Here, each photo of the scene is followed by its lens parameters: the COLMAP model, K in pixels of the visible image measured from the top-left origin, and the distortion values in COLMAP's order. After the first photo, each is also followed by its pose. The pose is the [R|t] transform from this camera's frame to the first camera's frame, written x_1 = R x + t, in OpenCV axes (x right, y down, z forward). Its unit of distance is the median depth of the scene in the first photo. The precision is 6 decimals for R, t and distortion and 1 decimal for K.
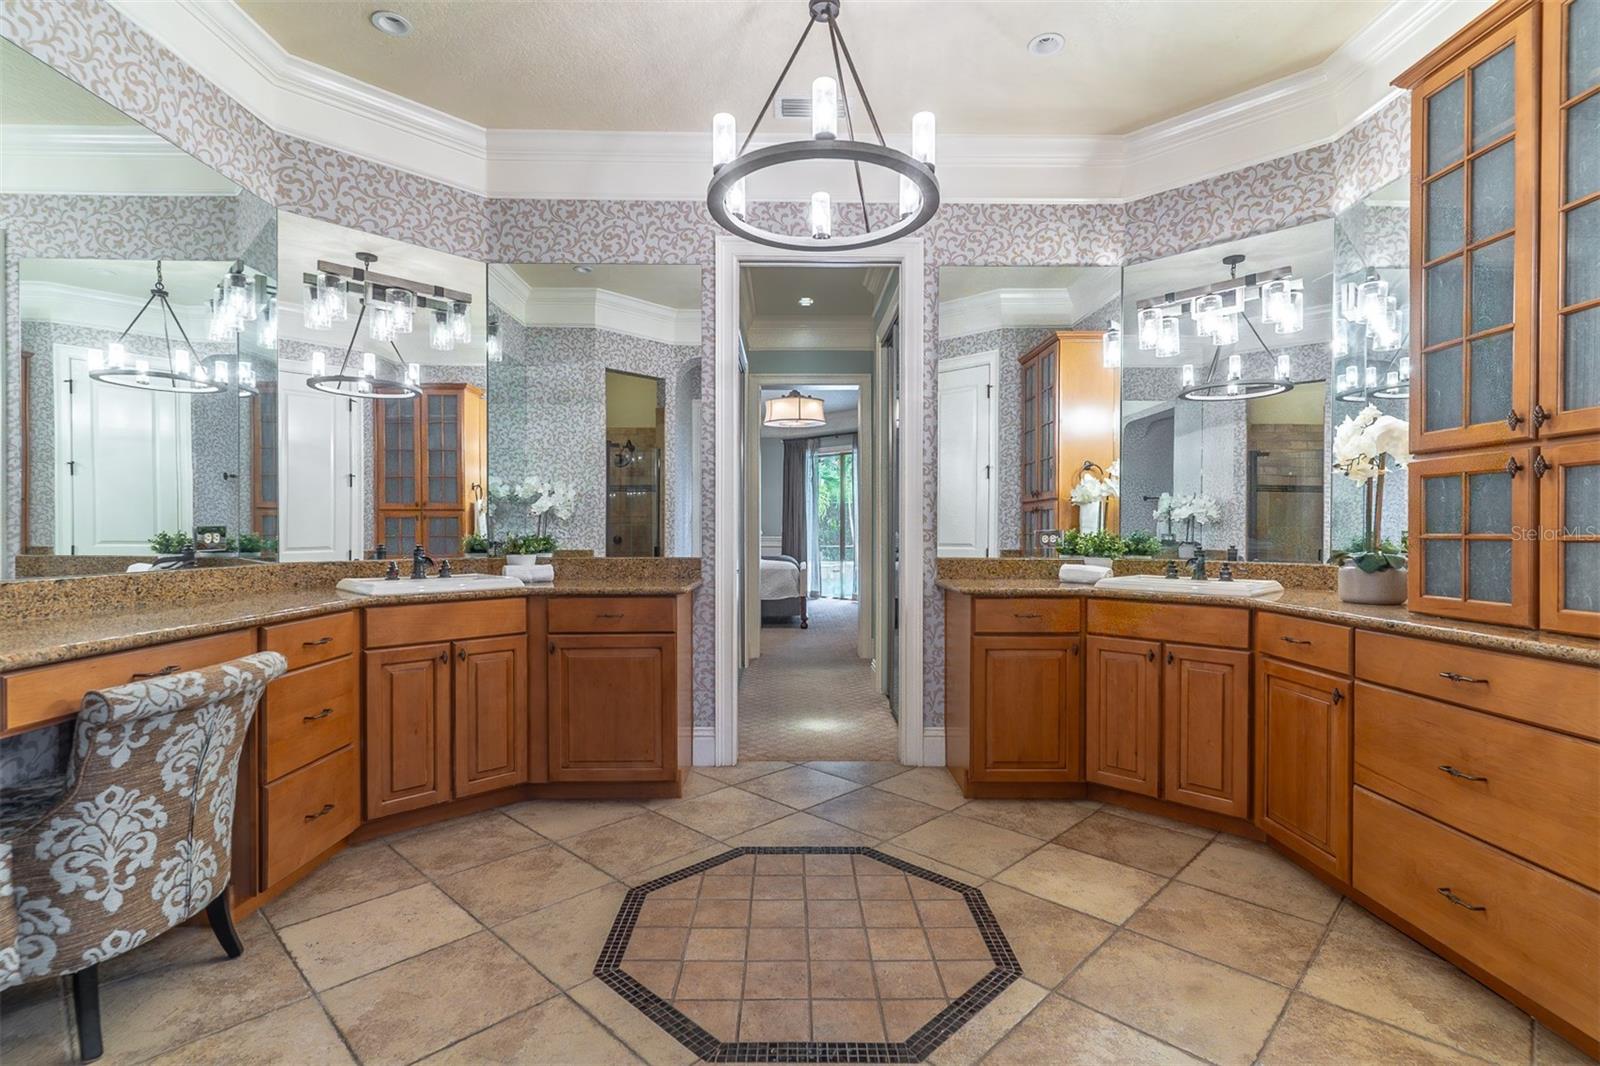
lens RADIAL K [[765.3, 0, 801.1], [0, 765.3, 537.3], [0, 0, 1]] dist [0.000303, -0.000285]
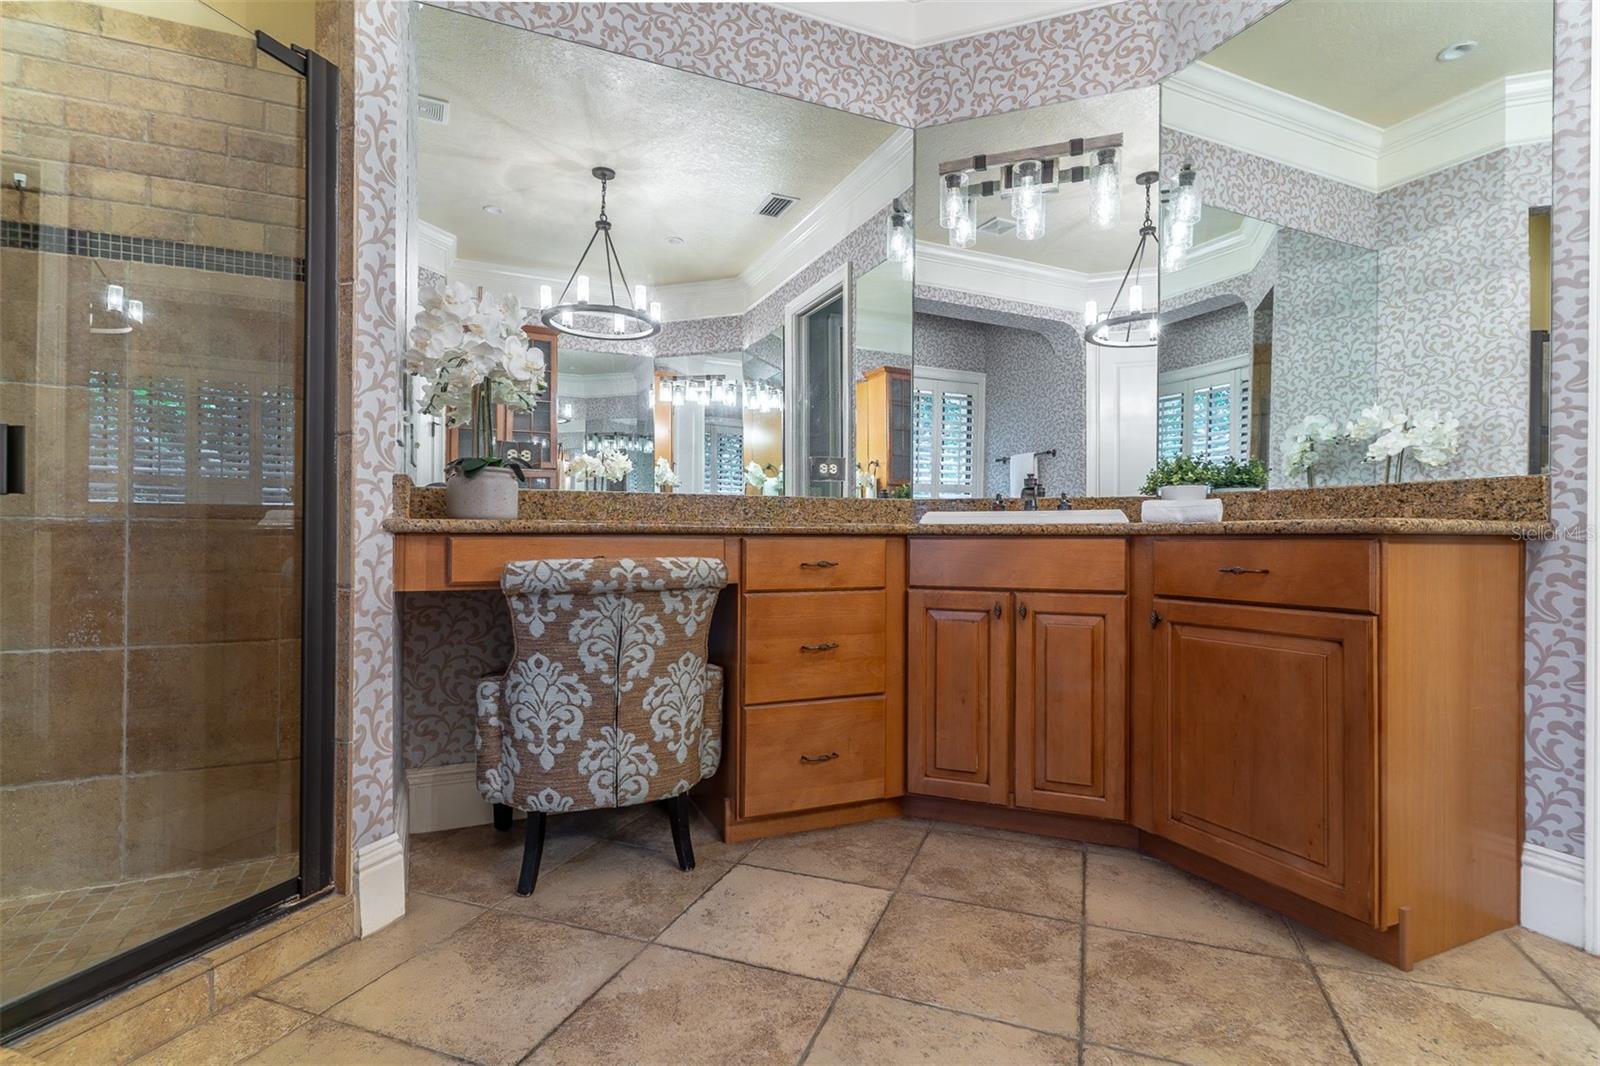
lens RADIAL K [[765.3, 0, 801.1], [0, 765.3, 537.3], [0, 0, 1]] dist [0.000303, -0.000285]
pose [[0.388809, 0.000253, -0.921318, 0.177680], [-0.013472, 0.999895, -0.005411, 0.110086], [0.921220, 0.014515, 0.388771, 0.634149]]
